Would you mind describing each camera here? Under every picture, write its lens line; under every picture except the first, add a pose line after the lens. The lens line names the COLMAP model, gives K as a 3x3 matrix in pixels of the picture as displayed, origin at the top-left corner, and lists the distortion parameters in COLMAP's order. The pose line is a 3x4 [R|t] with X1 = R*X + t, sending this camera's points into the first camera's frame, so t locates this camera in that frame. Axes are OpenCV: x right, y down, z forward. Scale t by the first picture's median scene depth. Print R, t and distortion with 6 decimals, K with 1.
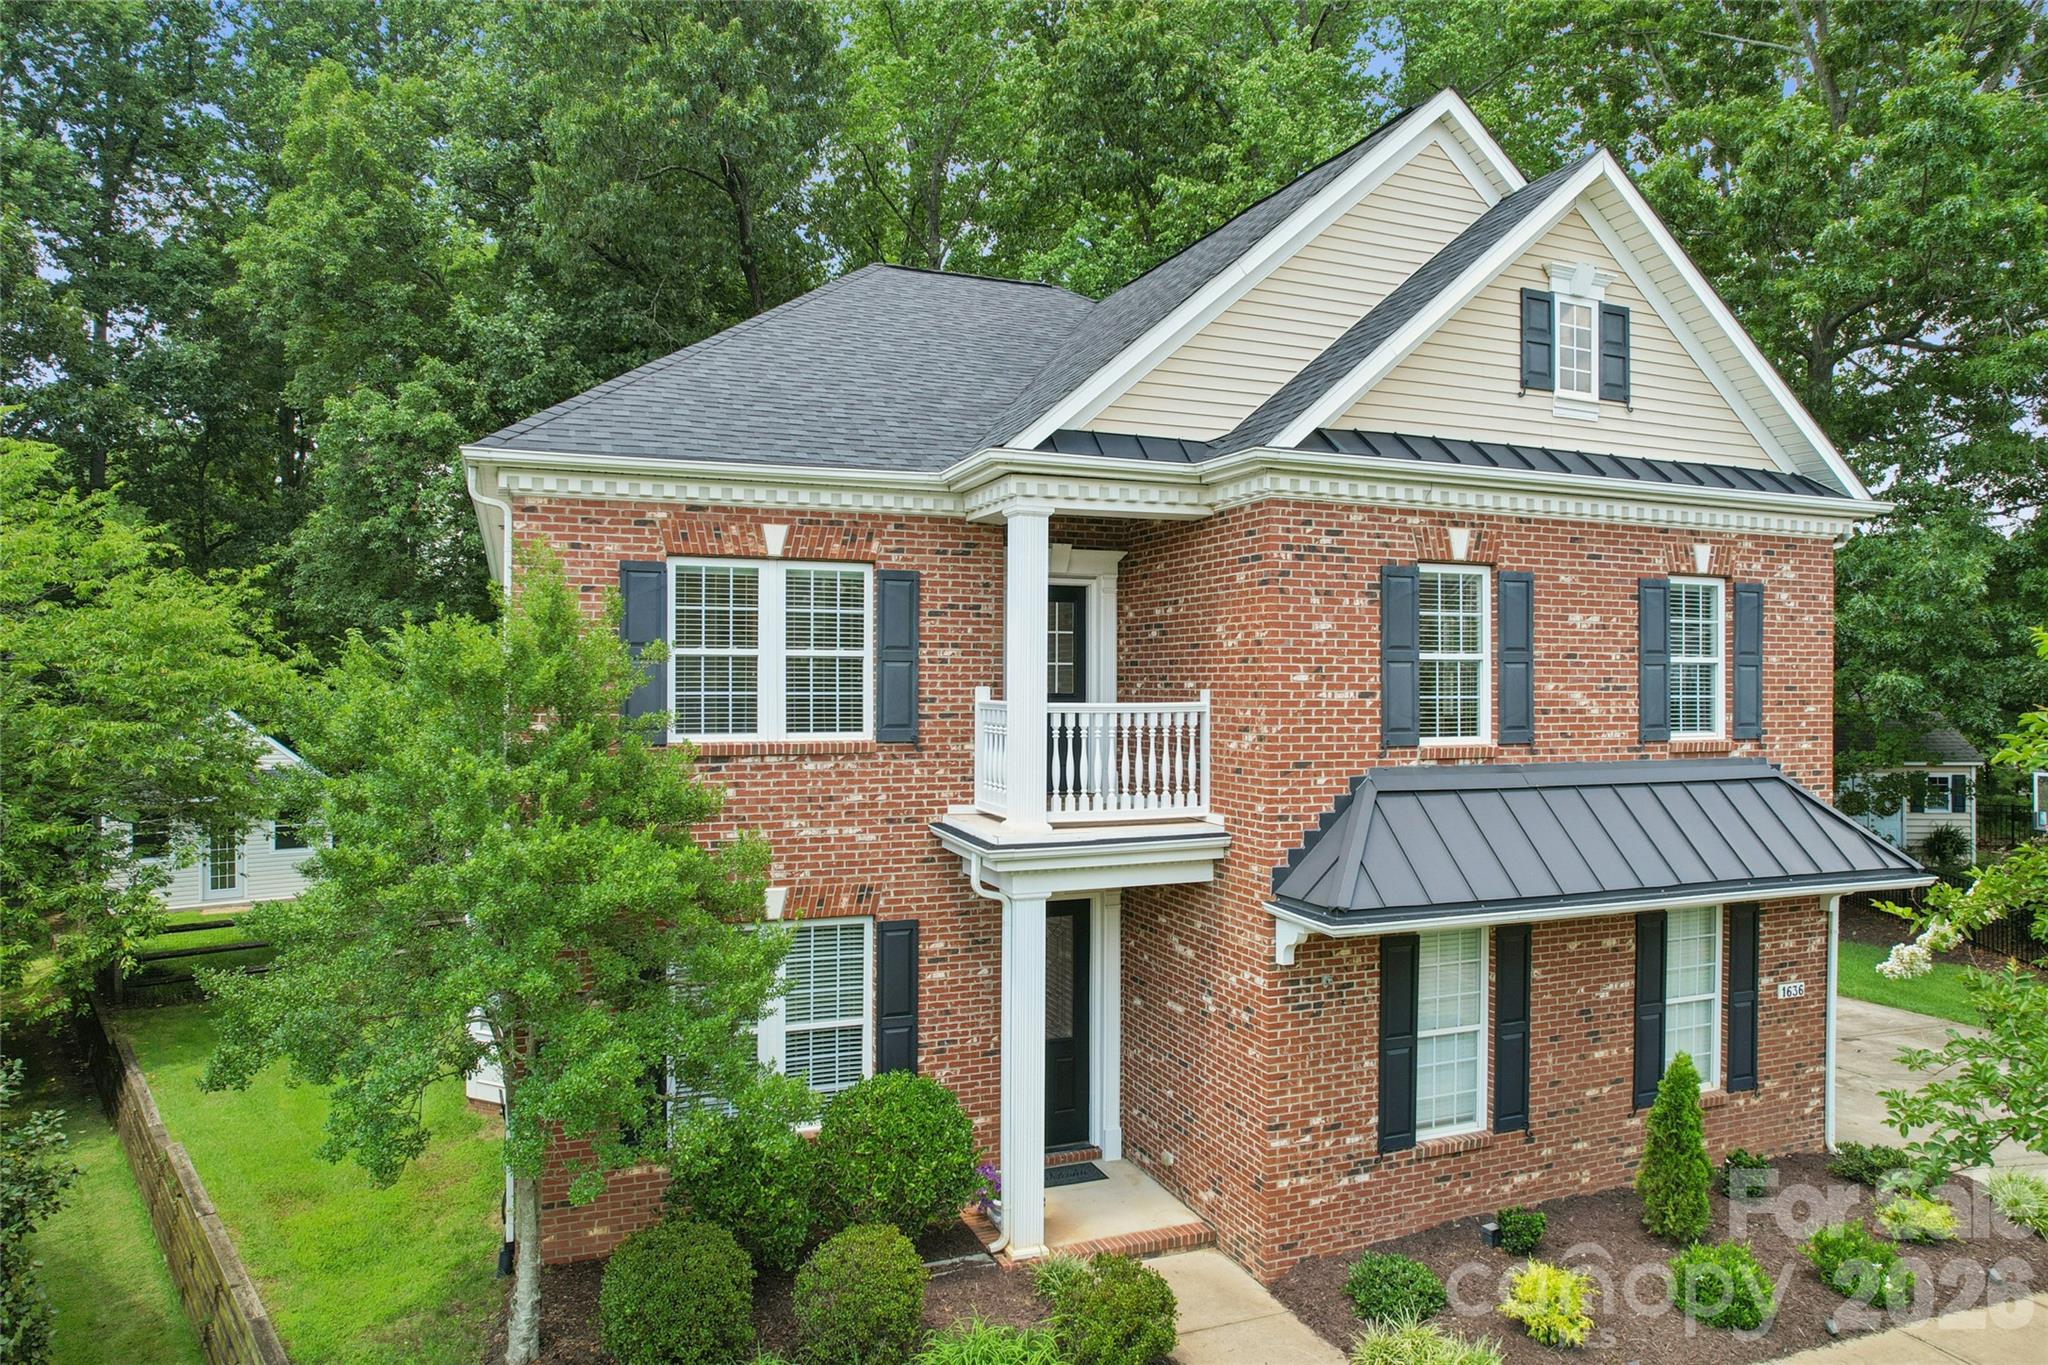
lens RADIAL K [[1465.2, 0, 1068.4], [0, 1465.2, 684.8], [0, 0, 1]] dist [-0.086284, 0.099710]
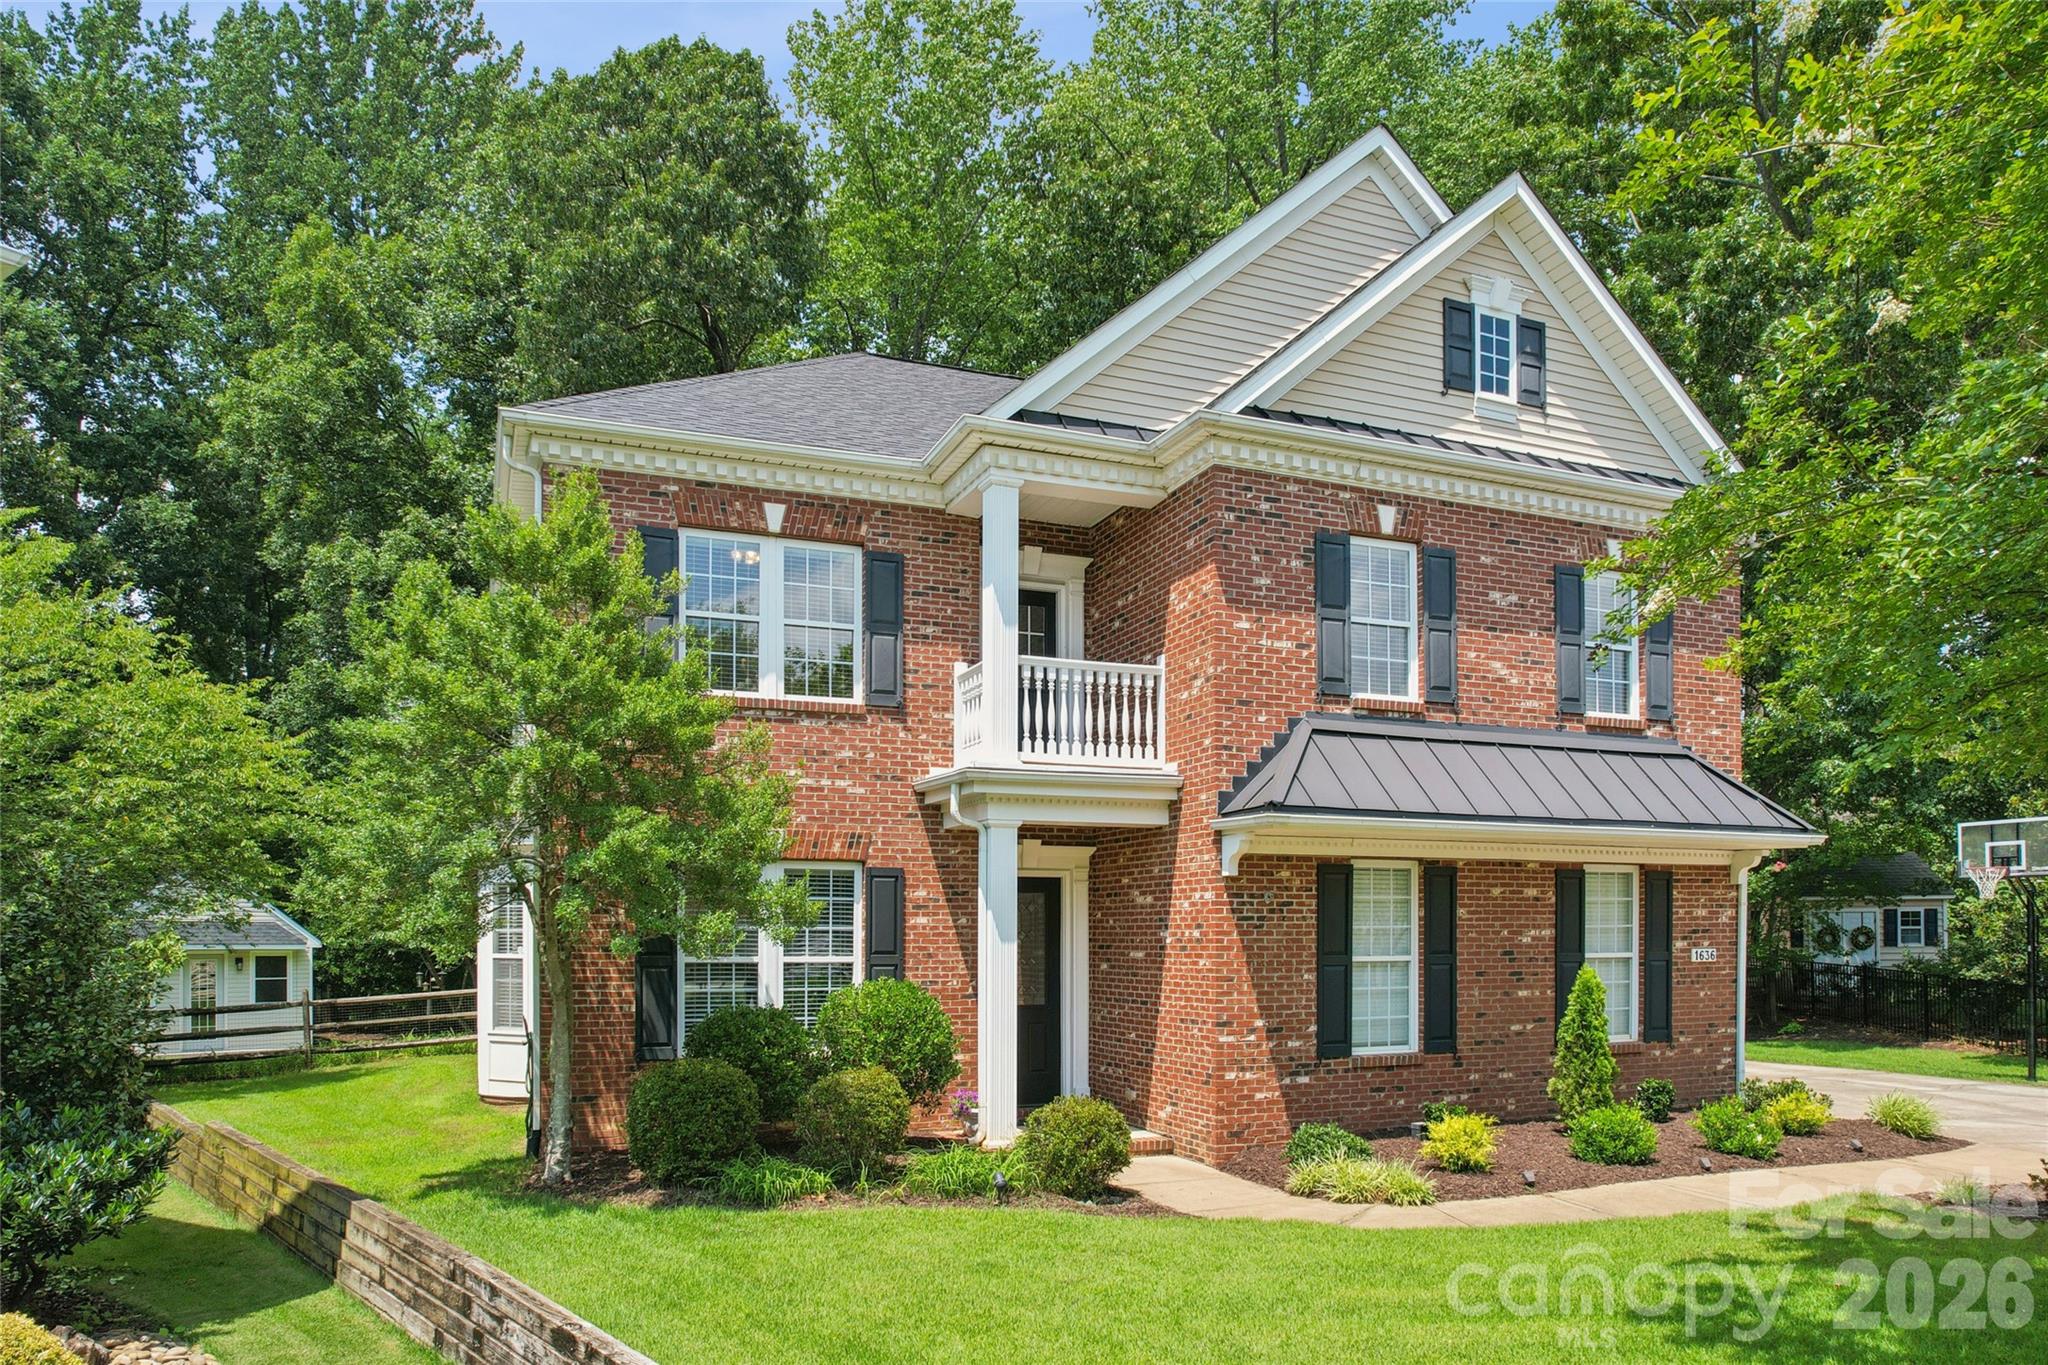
lens RADIAL K [[1530.4, 0, 1063.0], [0, 1530.4, 918.8], [0, 0, 1]] dist [-0.048131, 0.007373]
pose [[0.999979, -0.003648, 0.005430, 0.012091], [0.003669, 0.999986, -0.003855, 0.208623], [-0.005416, 0.003875, 0.999978, -0.162291]]
